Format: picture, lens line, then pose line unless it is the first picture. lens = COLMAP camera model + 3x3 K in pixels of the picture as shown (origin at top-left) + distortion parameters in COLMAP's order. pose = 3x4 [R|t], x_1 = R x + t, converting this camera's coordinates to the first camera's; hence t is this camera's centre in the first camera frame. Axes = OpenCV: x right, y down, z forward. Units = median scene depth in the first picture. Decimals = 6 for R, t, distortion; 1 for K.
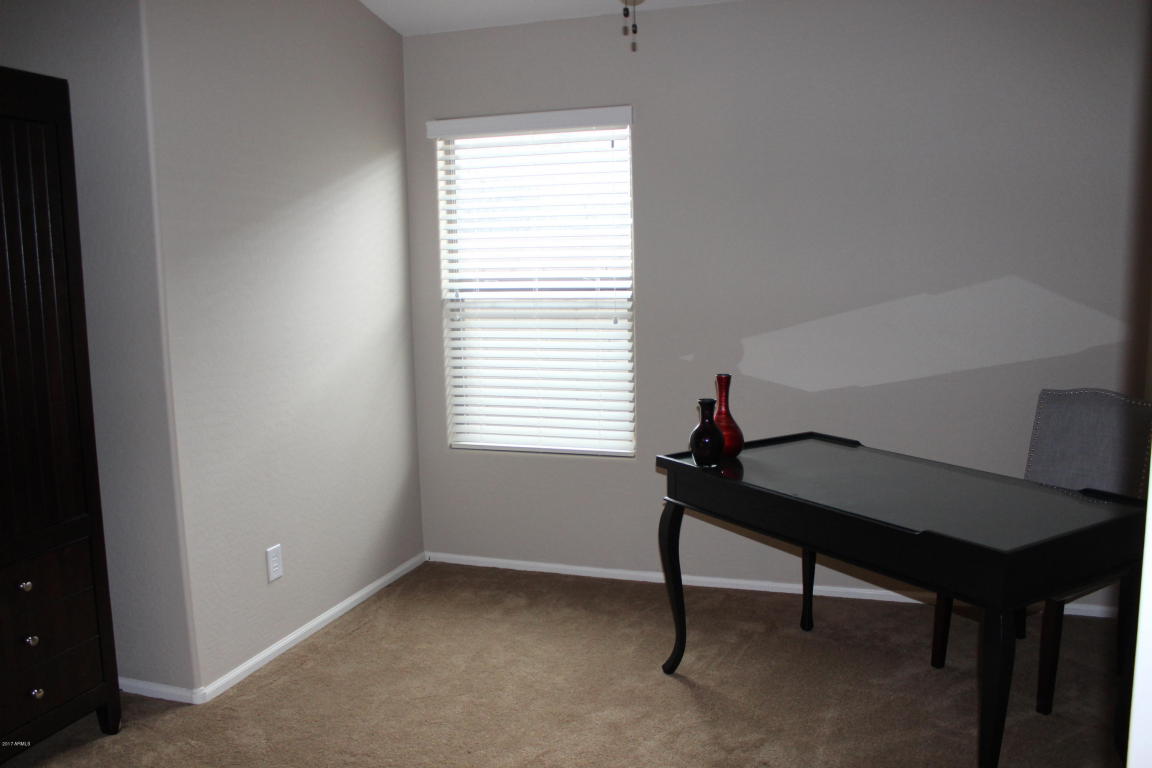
lens RADIAL K [[967.8, 0, 576.0], [0, 967.8, 384.0], [0, 0, 1]] dist [-0.175152, 0.161489]
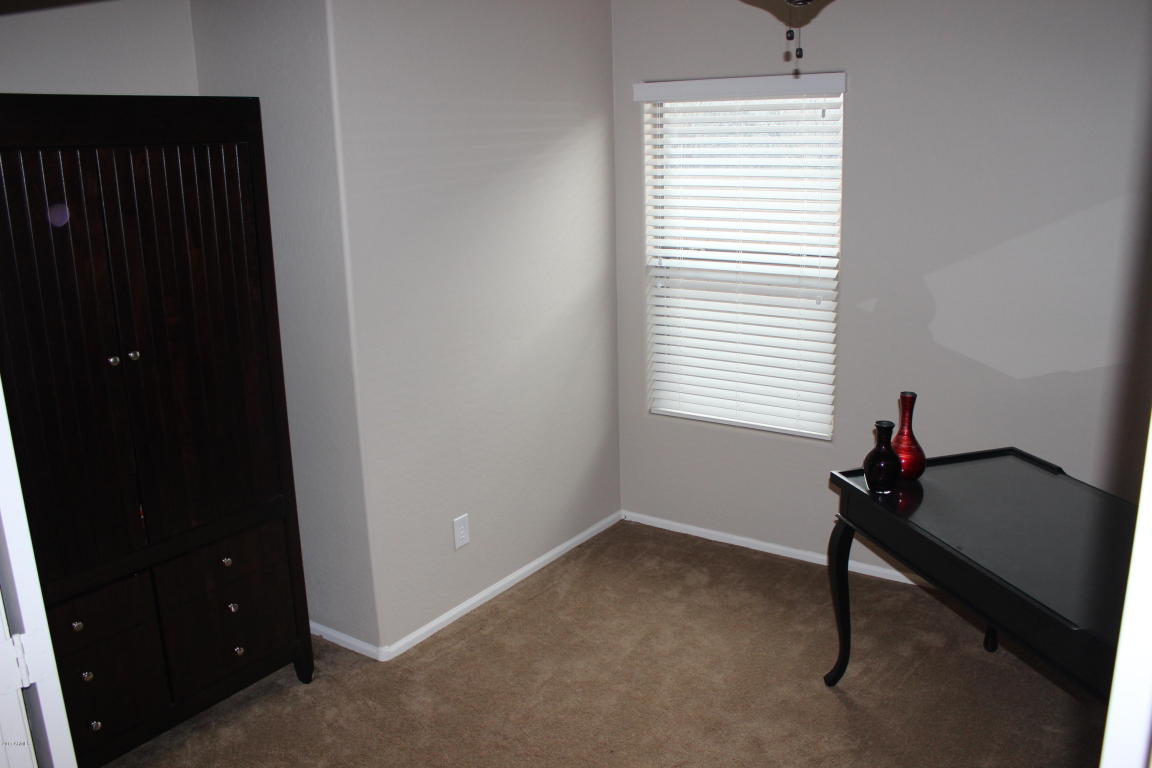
lens RADIAL K [[967.8, 0, 576.0], [0, 967.8, 384.0], [0, 0, 1]] dist [-0.175152, 0.161489]
pose [[0.961308, 0.065449, -0.267587, 0.084117], [-0.031832, 0.991251, 0.128091, -0.120064], [0.273629, -0.114617, 0.954982, 0.029894]]
